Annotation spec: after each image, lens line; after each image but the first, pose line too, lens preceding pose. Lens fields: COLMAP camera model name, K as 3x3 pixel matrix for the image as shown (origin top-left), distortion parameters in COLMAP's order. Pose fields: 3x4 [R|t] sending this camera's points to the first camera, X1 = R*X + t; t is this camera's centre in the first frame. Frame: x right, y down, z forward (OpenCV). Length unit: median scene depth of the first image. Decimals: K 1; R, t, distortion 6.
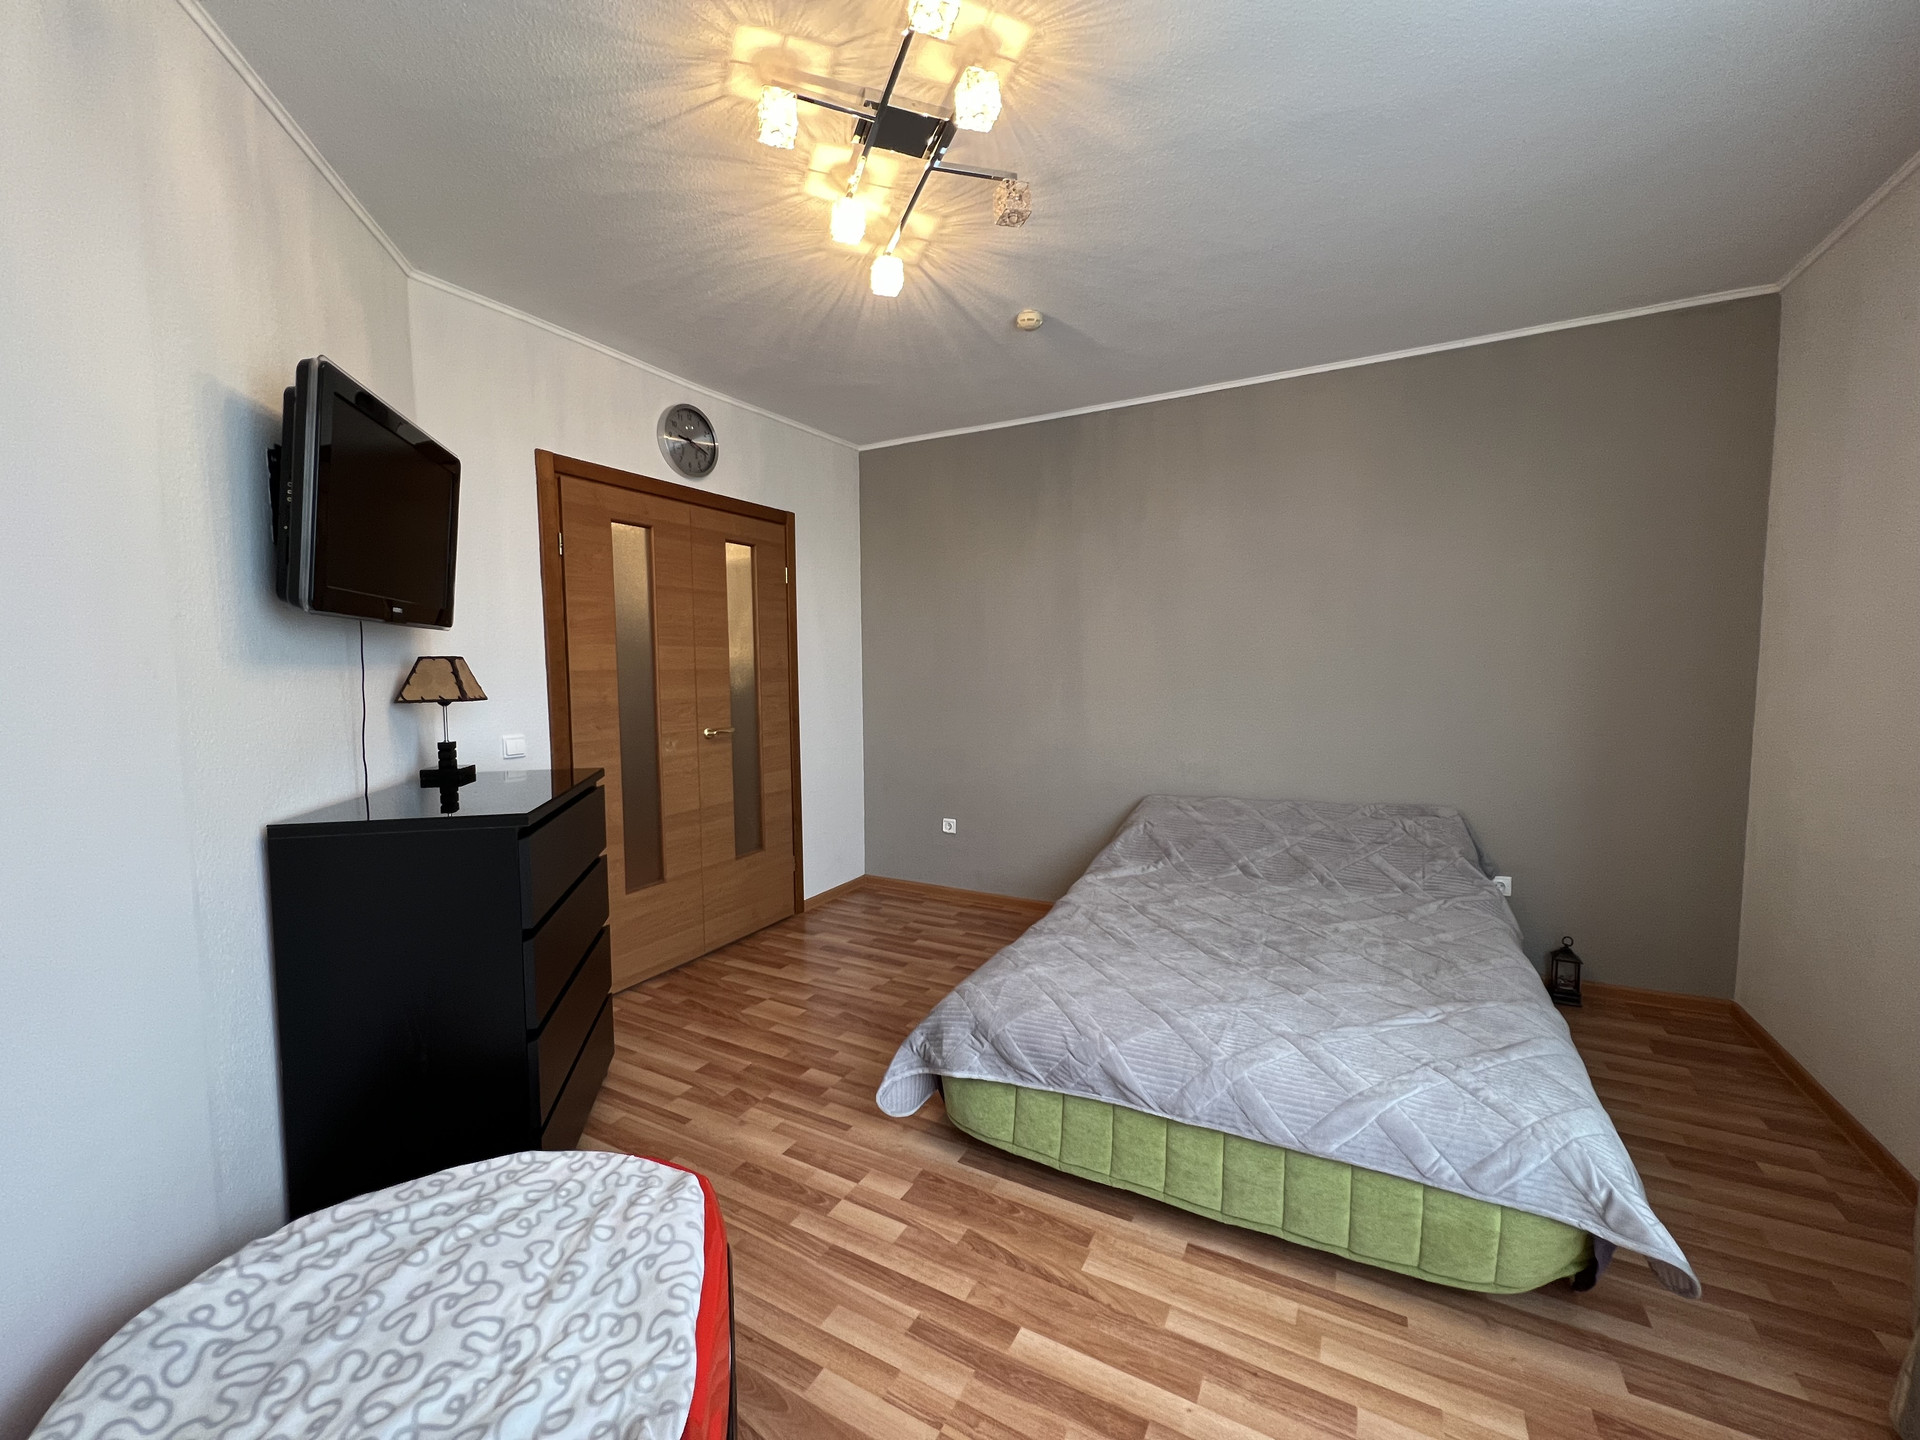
lens RADIAL K [[767.6, 0, 954.0], [0, 767.6, 717.3], [0, 0, 1]] dist [-0.002135, 0.000581]
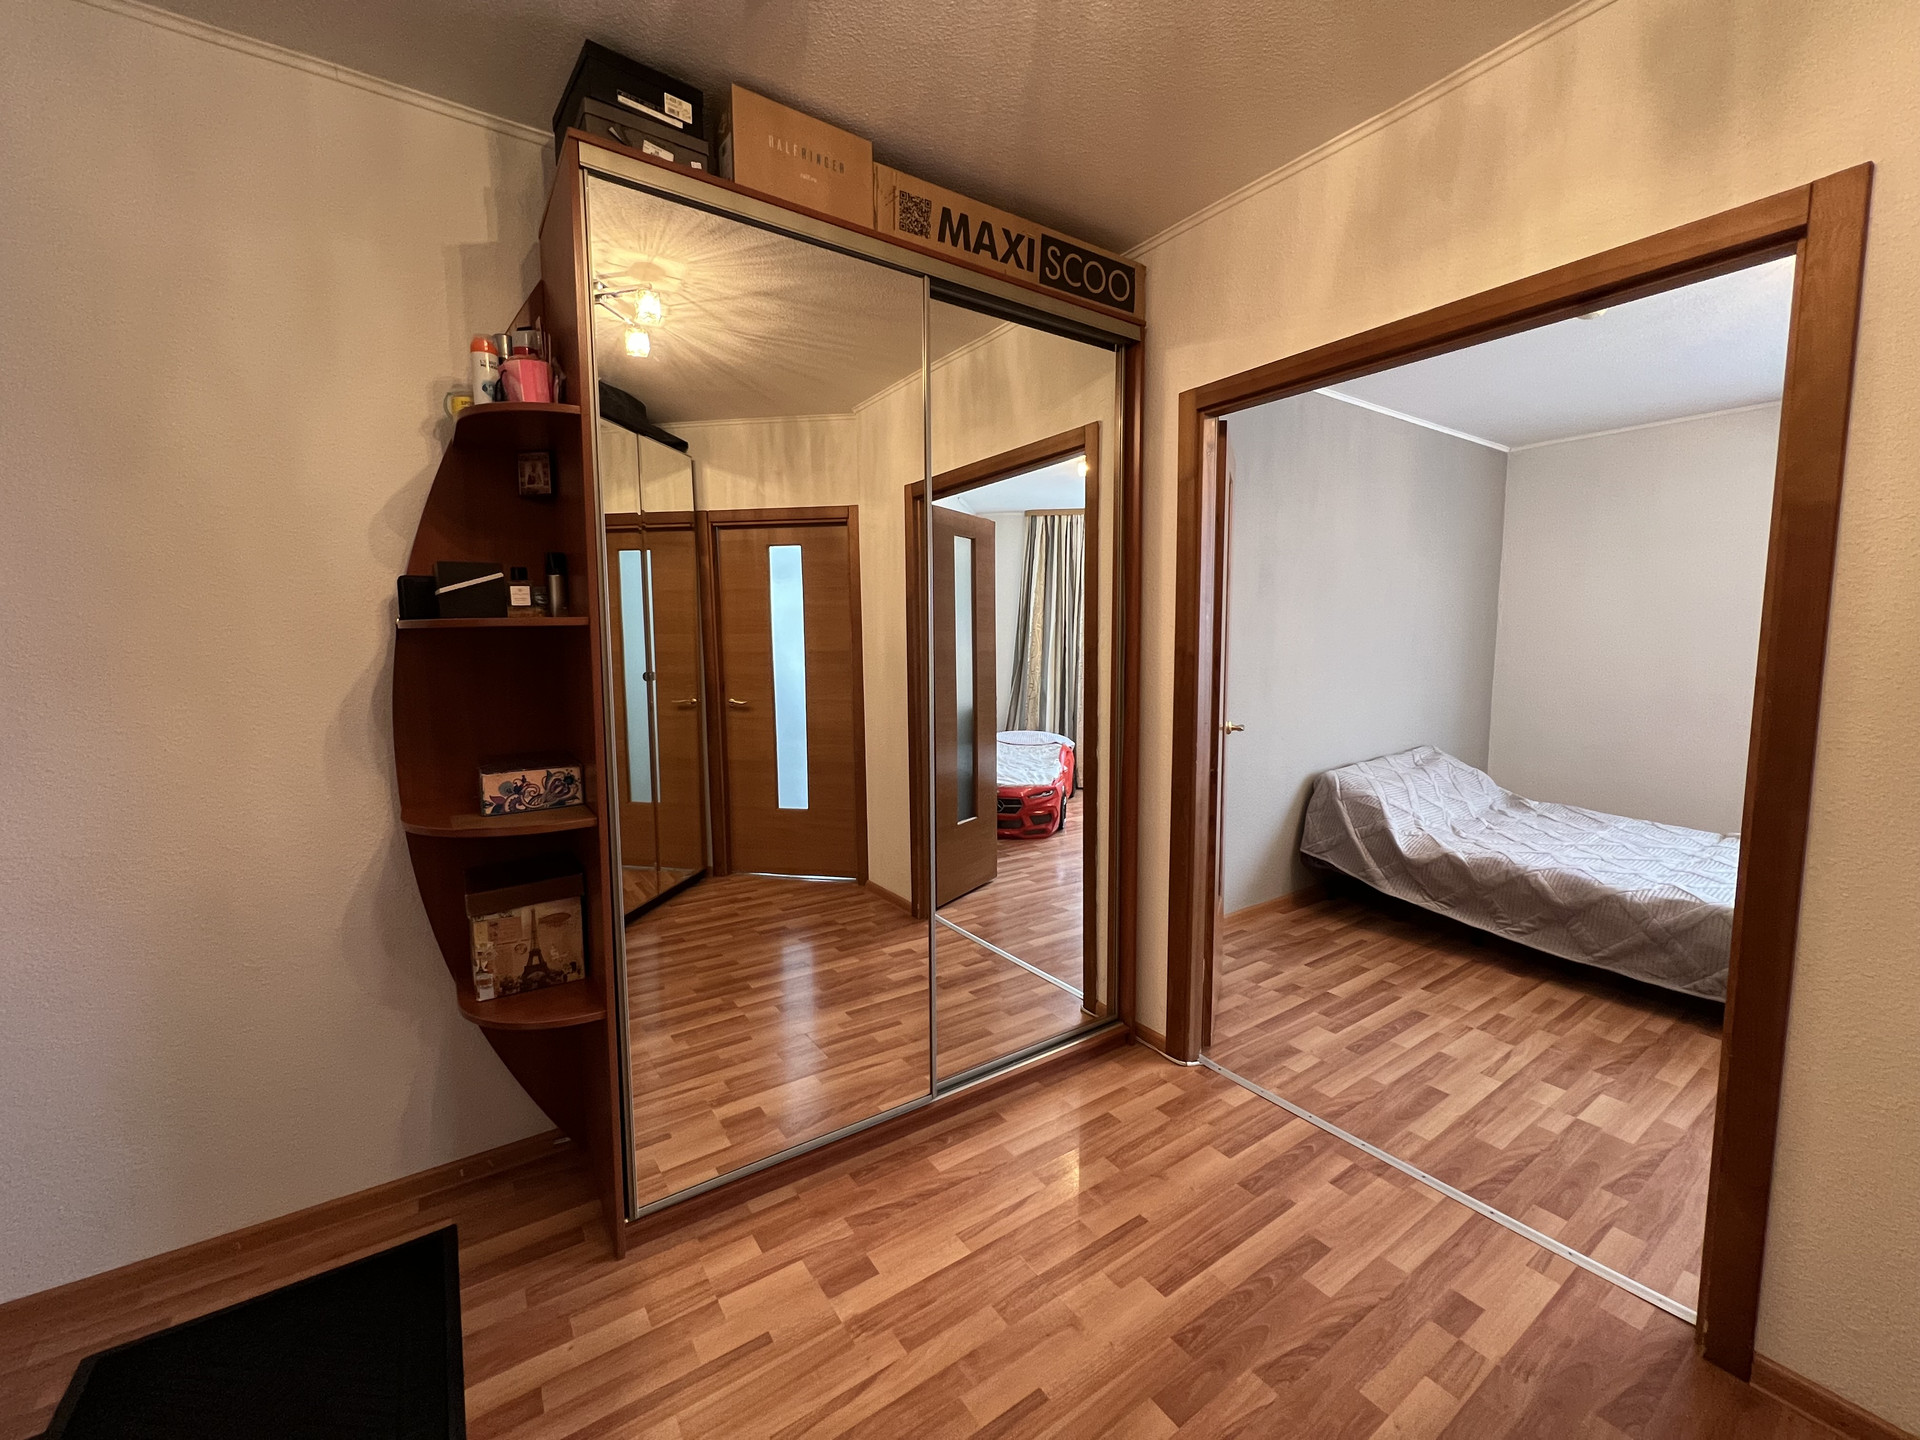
lens RADIAL K [[770.6, 0, 956.5], [0, 770.6, 718.1], [0, 0, 1]] dist [-0.004836, 0.001982]
pose [[0.447489, -0.079130, 0.890782, -1.603433], [0.066392, 0.996268, 0.055148, -0.114296], [-0.891821, 0.034463, 0.451073, 1.708871]]
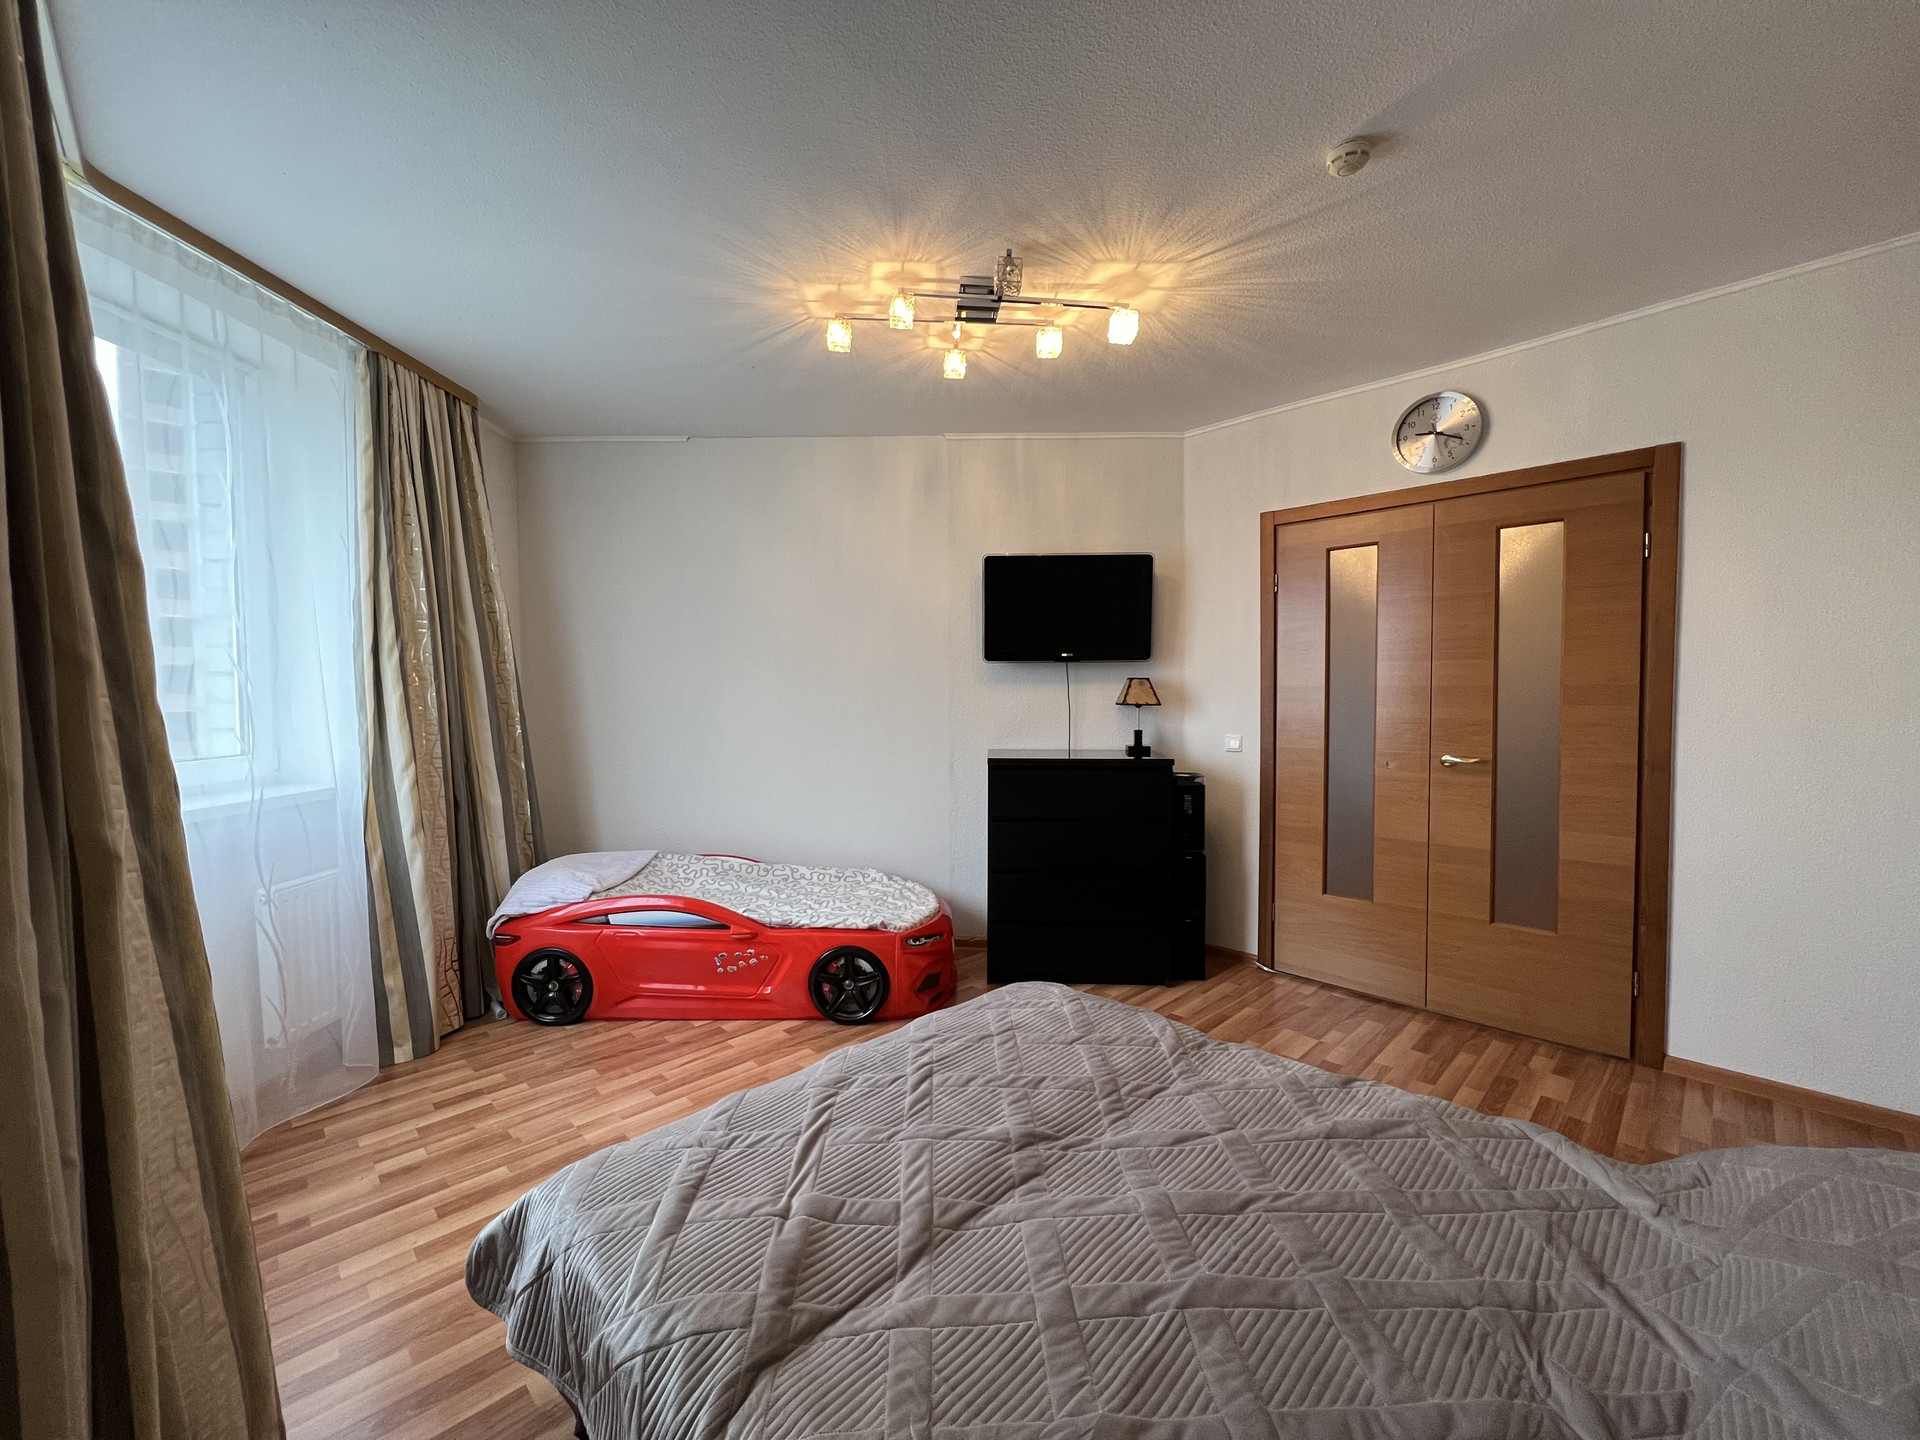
lens RADIAL K [[767.6, 0, 957.3], [0, 767.6, 718.0], [0, 0, 1]] dist [-0.002135, 0.000581]
pose [[-0.282315, 0.047884, -0.958126, 1.096253], [-0.058839, 0.996009, 0.067114, -0.086924], [0.957516, 0.075323, -0.278371, 1.172765]]
